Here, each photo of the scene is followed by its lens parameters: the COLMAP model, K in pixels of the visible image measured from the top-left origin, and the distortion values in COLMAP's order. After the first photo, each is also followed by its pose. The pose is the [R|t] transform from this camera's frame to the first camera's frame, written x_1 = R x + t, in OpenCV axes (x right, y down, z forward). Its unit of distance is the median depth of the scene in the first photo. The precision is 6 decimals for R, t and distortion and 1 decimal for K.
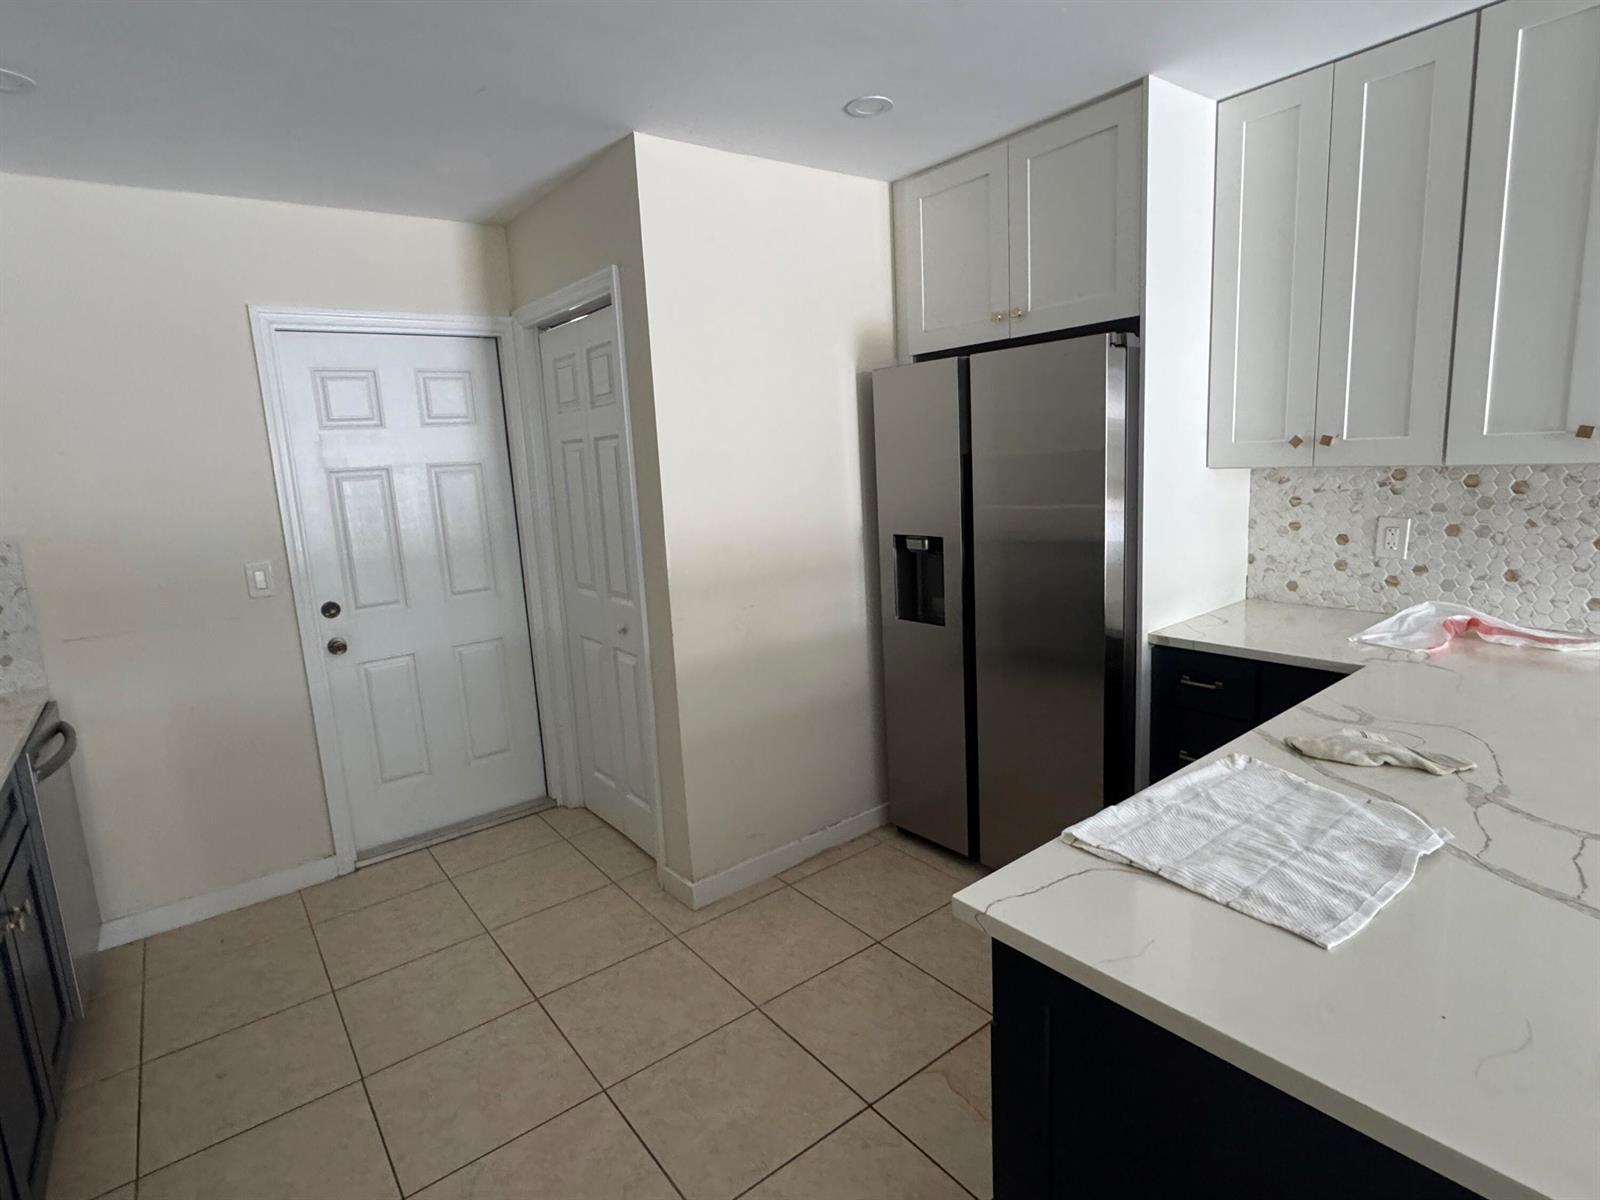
lens RADIAL K [[826.4, 0, 794.4], [0, 826.4, 590.3], [0, 0, 1]] dist [0.000077, -0.000201]
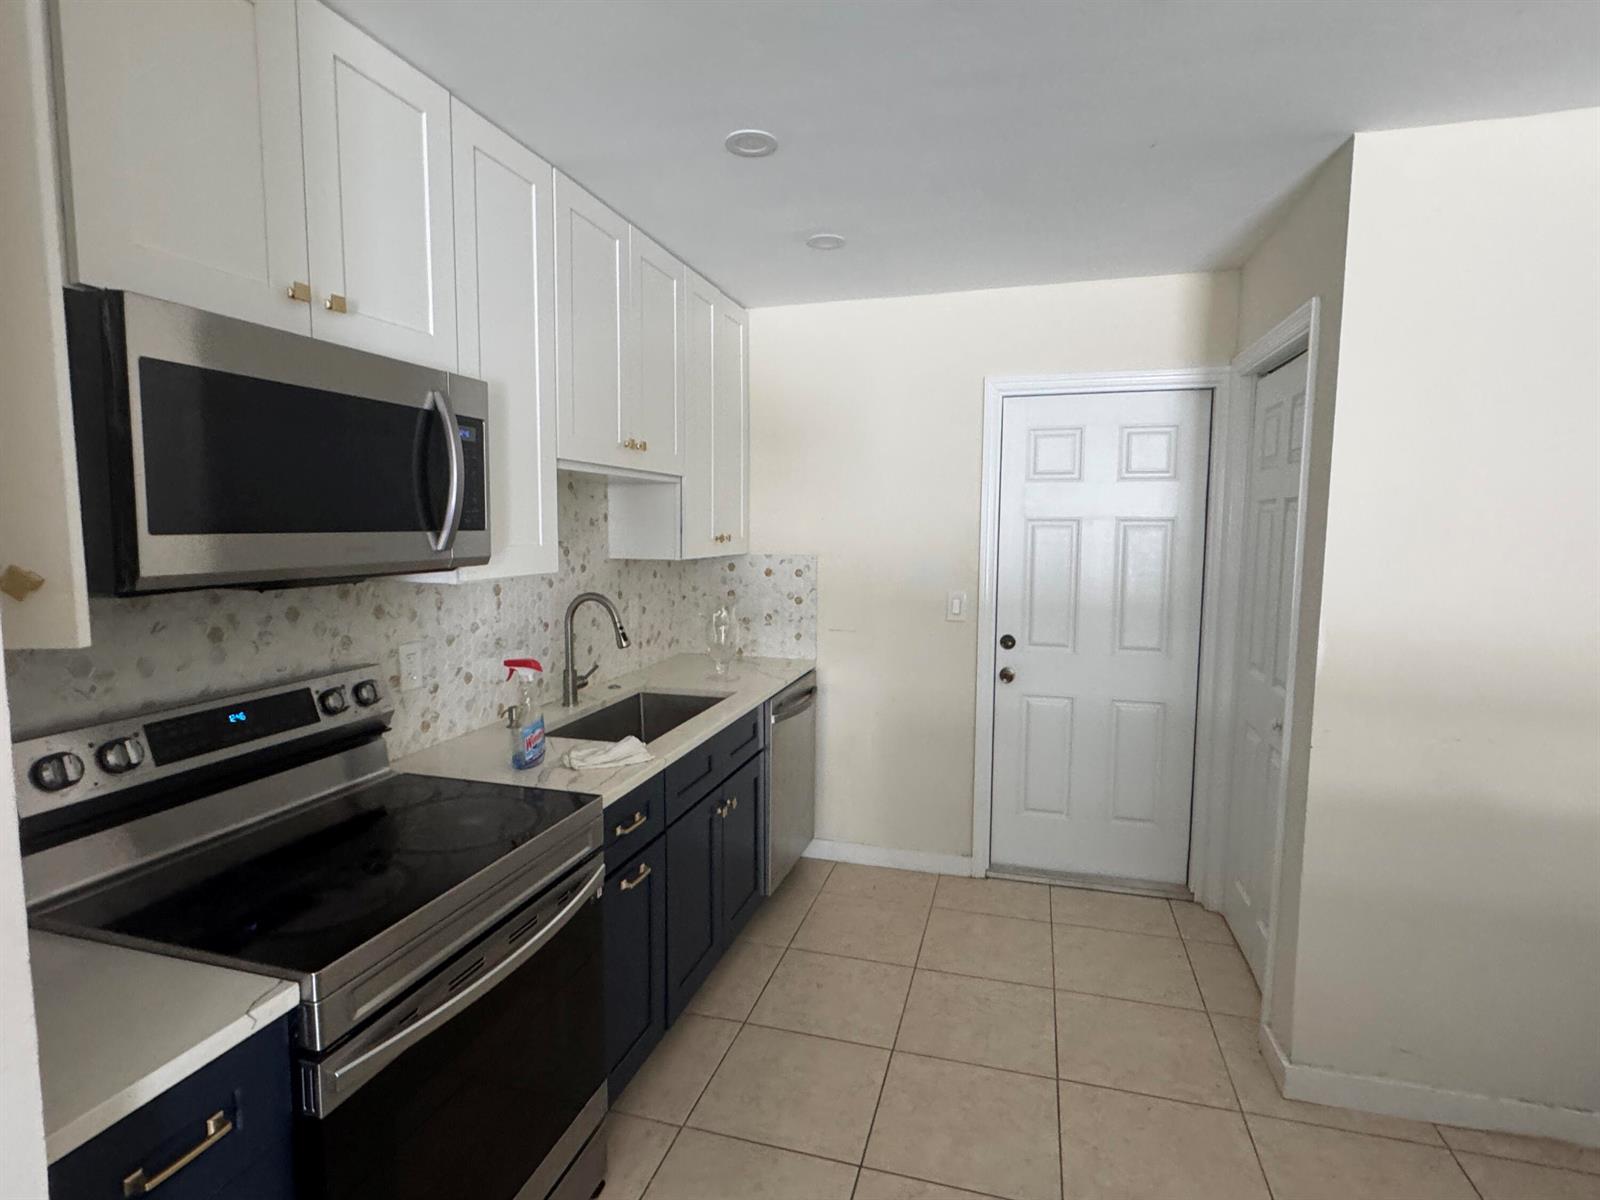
lens RADIAL K [[821.8, 0, 800.0], [0, 821.8, 600.0], [0, 0, 1]] dist [-0.000168, 0.001232]
pose [[0.592926, 0.133760, -0.794070, 0.143742], [-0.170352, 0.984625, 0.038659, -0.026651], [0.787032, 0.112350, 0.606596, 0.096709]]
